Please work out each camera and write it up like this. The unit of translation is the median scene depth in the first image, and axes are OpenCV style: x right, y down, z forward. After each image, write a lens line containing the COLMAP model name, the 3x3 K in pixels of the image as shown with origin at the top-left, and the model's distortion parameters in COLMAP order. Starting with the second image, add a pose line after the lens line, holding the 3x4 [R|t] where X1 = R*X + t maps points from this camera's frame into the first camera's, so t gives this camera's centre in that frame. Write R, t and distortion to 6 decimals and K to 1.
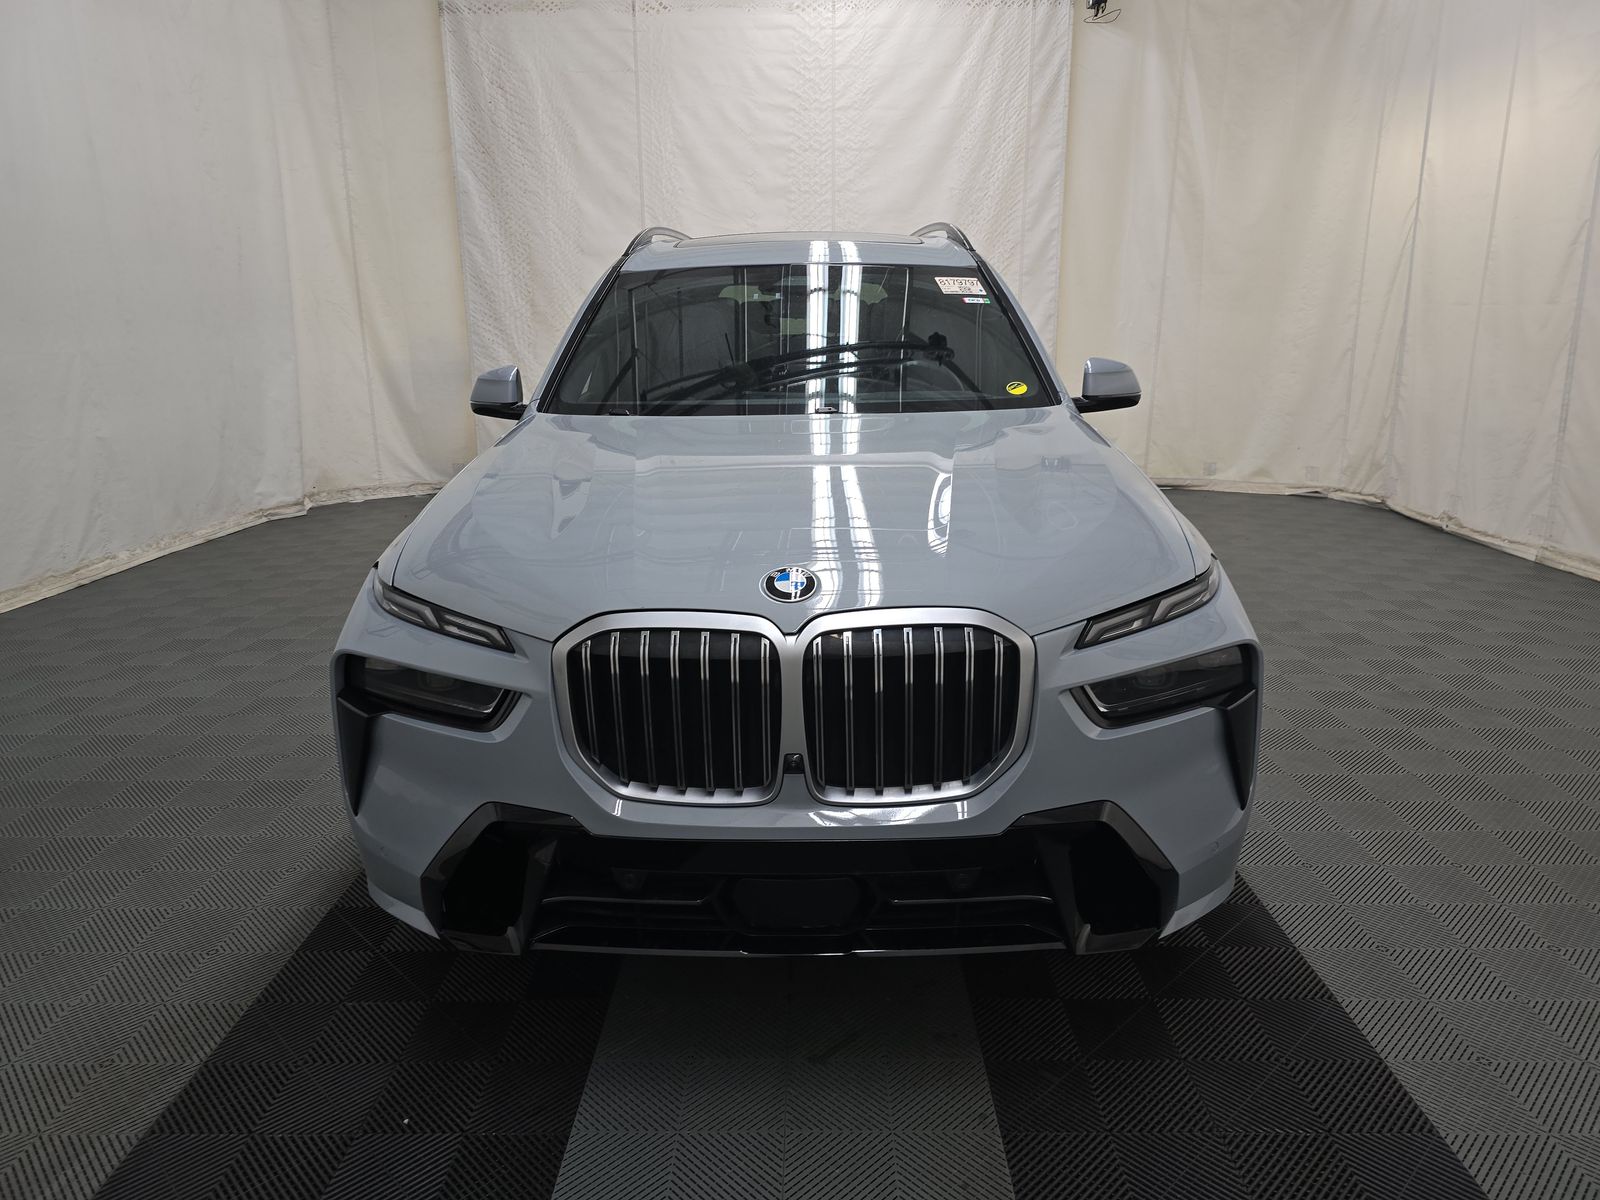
lens RADIAL K [[1105.4, 0, 802.3], [0, 1105.4, 604.3], [0, 0, 1]] dist [0.050166, -0.030376]
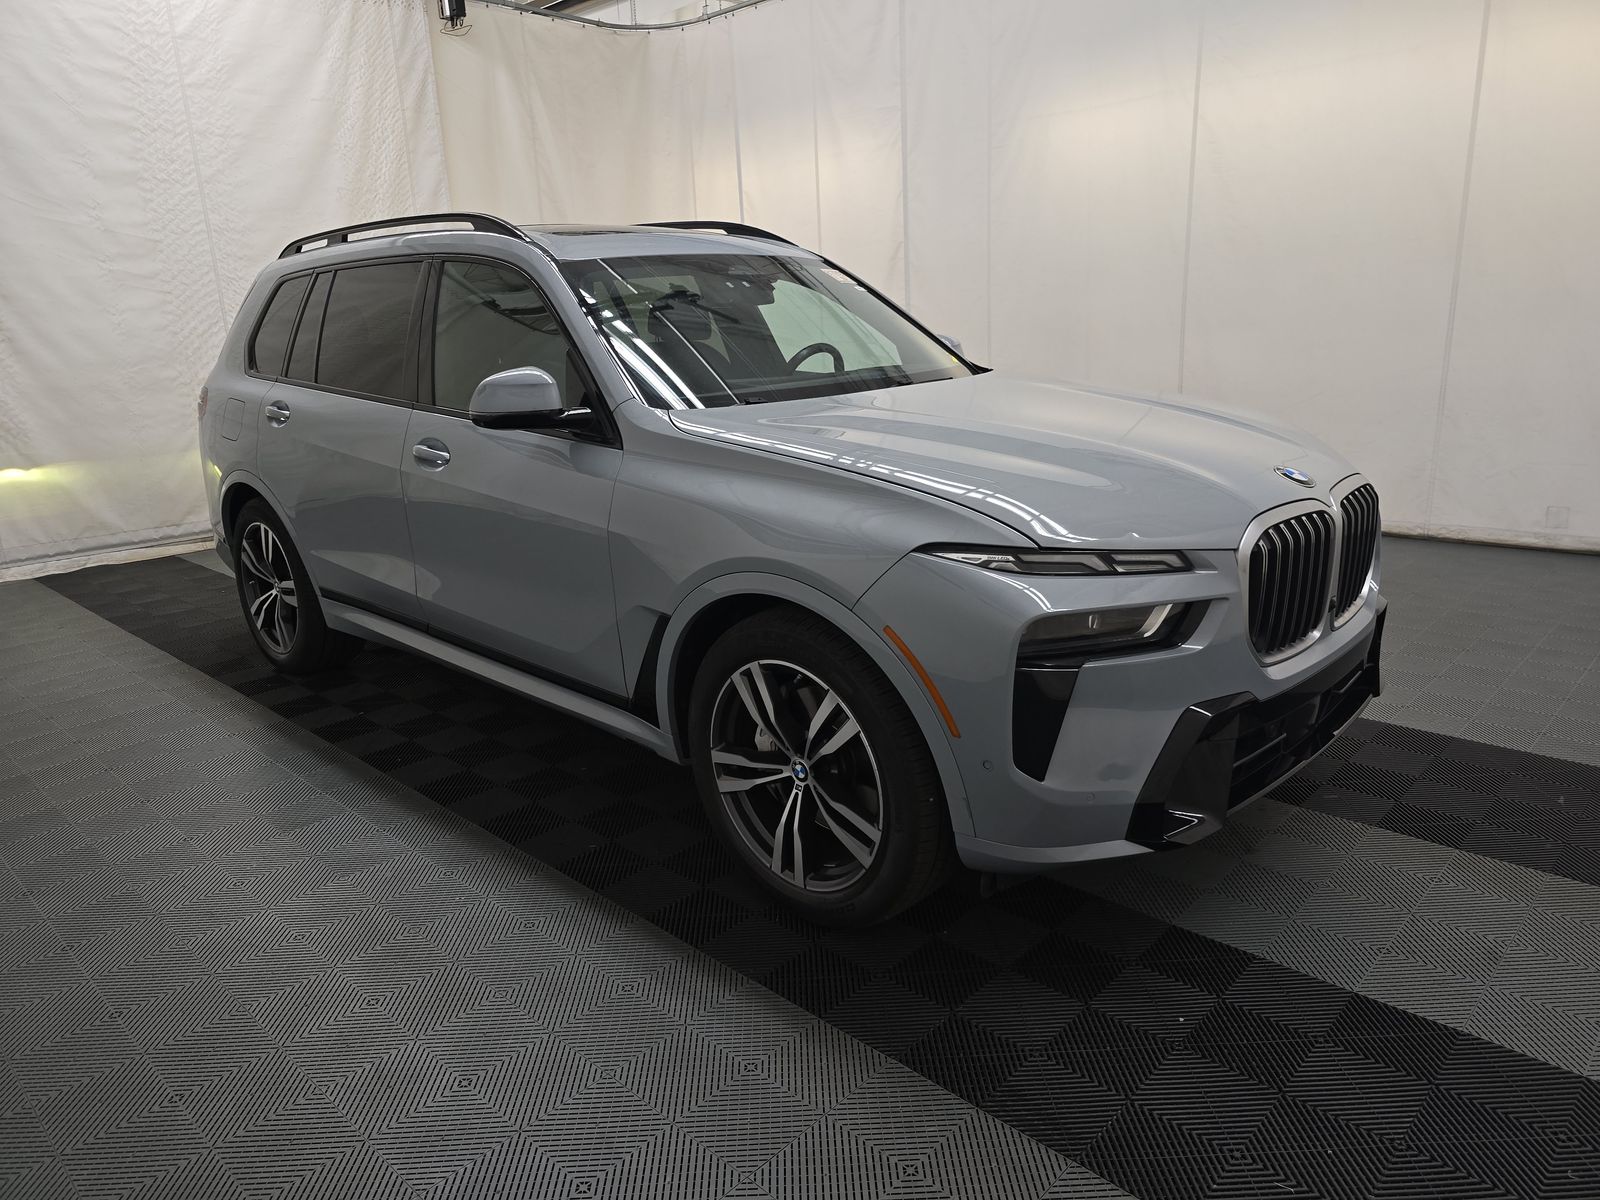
lens RADIAL K [[1105.4, 0, 804.5], [0, 1105.4, 598.5], [0, 0, 1]] dist [0.050166, -0.030376]
pose [[0.673728, -0.204751, 0.710048, -0.337955], [0.221033, 0.972696, 0.070762, -0.024477], [-0.705149, 0.109269, 0.700589, 0.119169]]
